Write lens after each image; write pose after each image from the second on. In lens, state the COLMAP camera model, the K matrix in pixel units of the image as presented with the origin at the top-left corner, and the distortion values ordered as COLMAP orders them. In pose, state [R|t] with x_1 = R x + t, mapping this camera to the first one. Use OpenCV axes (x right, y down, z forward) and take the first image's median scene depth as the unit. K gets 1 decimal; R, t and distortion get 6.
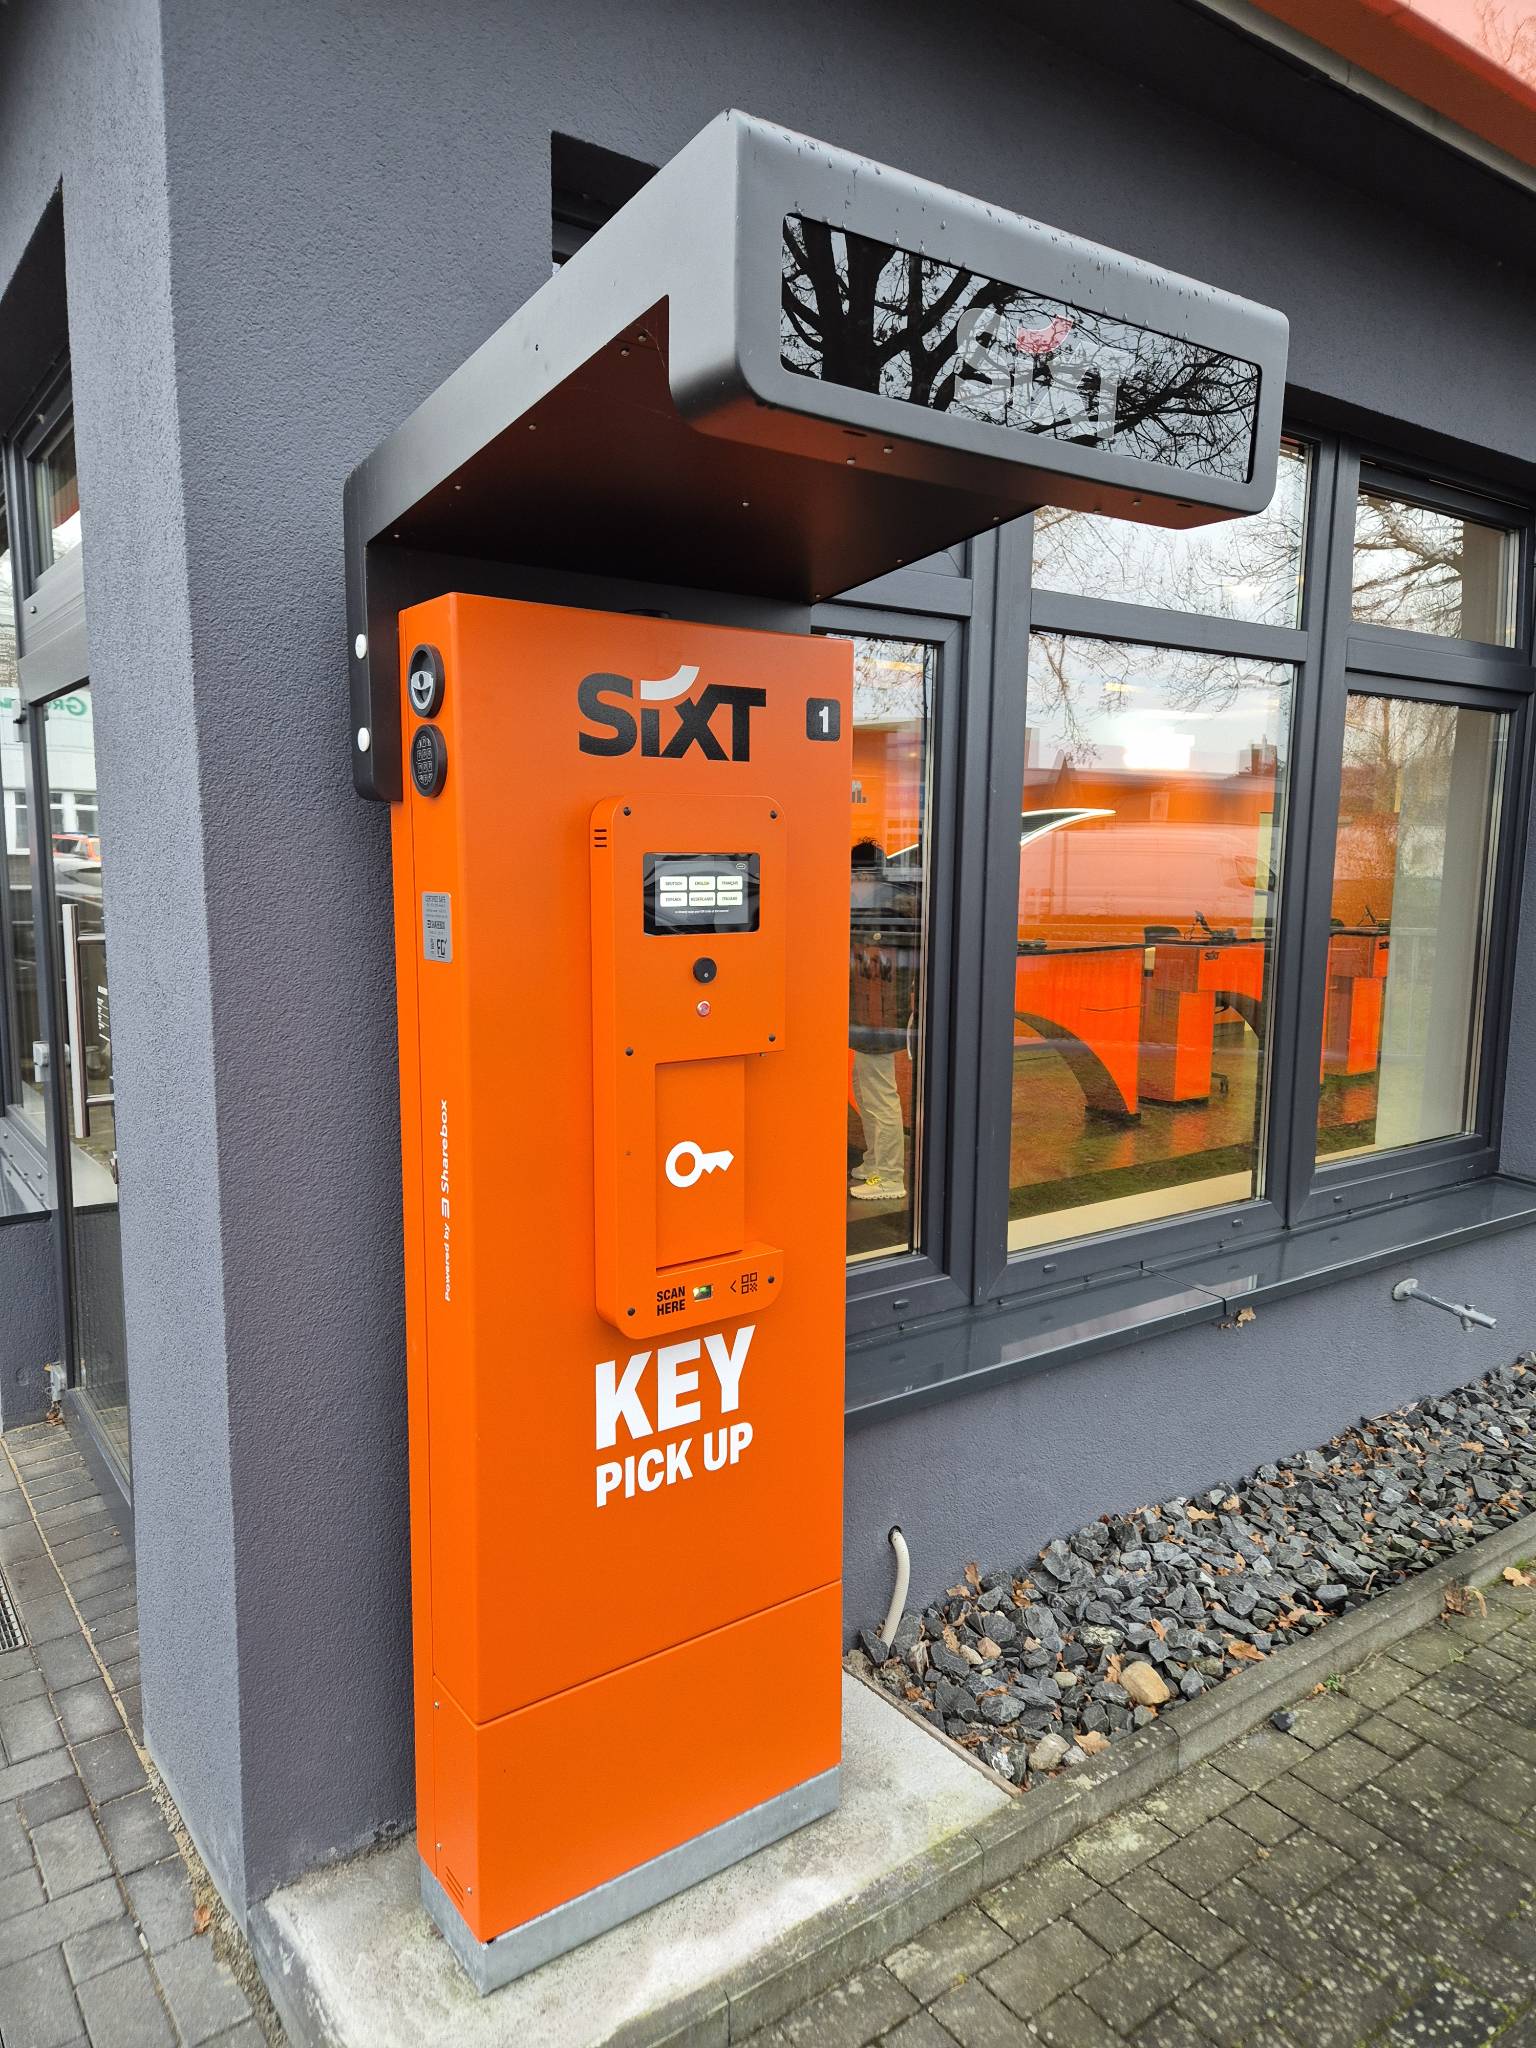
lens RADIAL K [[1352.3, 0, 727.0], [0, 1352.3, 1018.2], [0, 0, 1]] dist [0.089620, -0.080641]
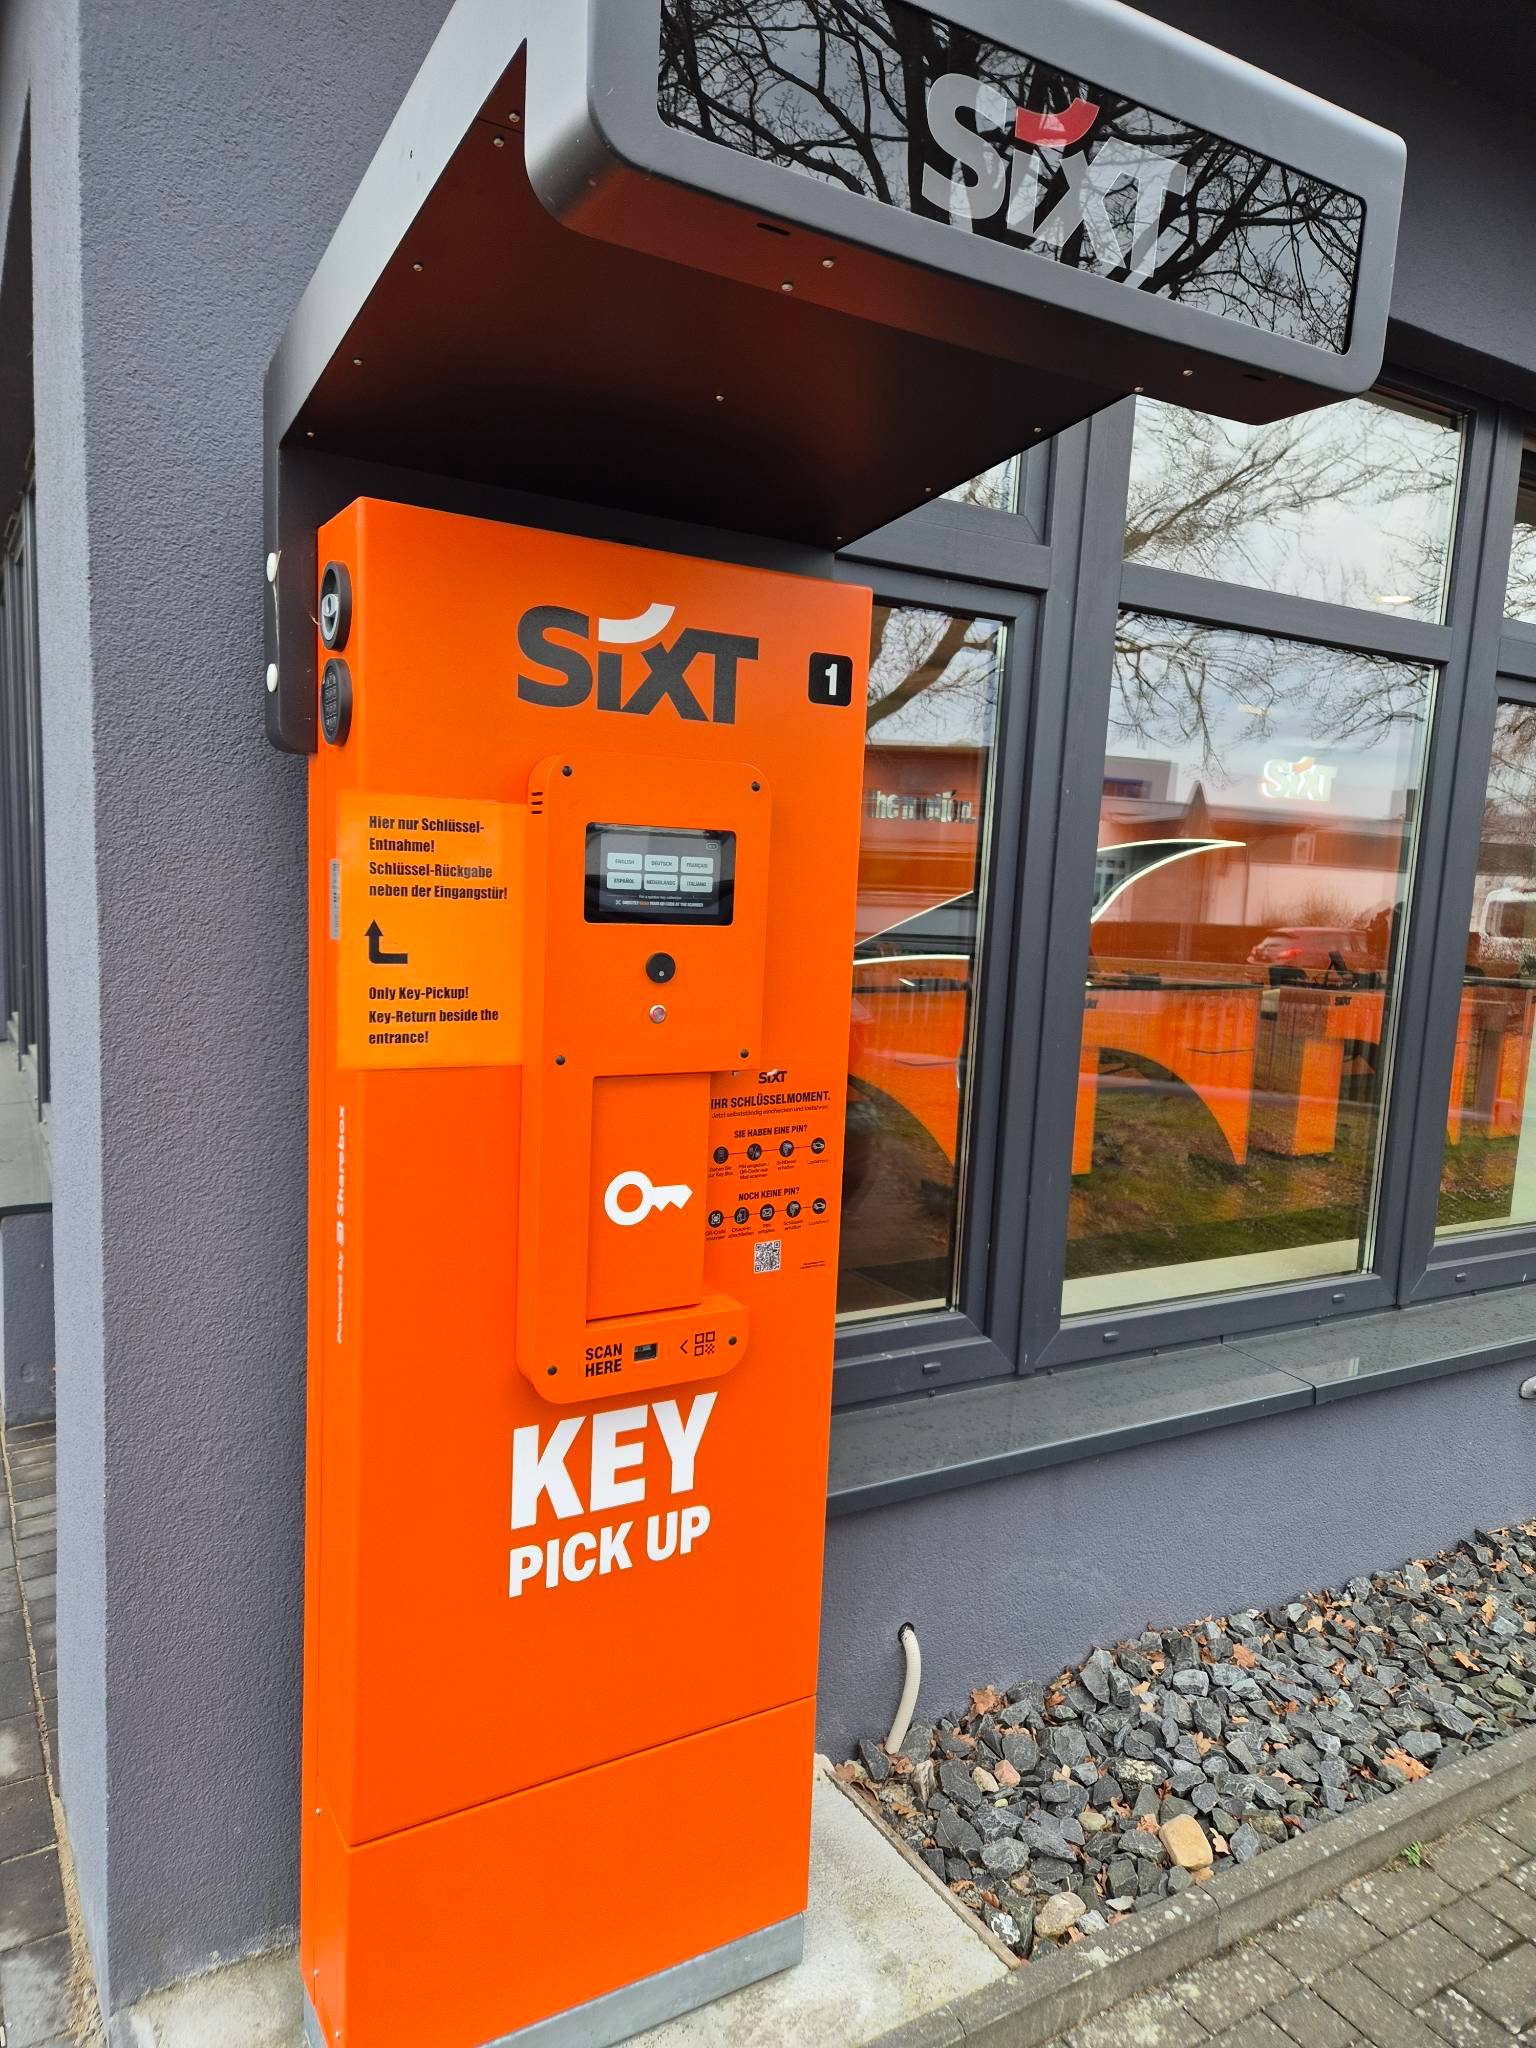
lens RADIAL K [[1359.0, 0, 732.5], [0, 1359.0, 1032.8], [0, 0, 1]] dist [0.072007, -0.052000]
pose [[0.995333, 0.049638, -0.082754, 0.091303], [-0.050188, 0.998729, -0.004577, 0.005803], [0.082422, 0.008708, 0.996559, 0.153723]]
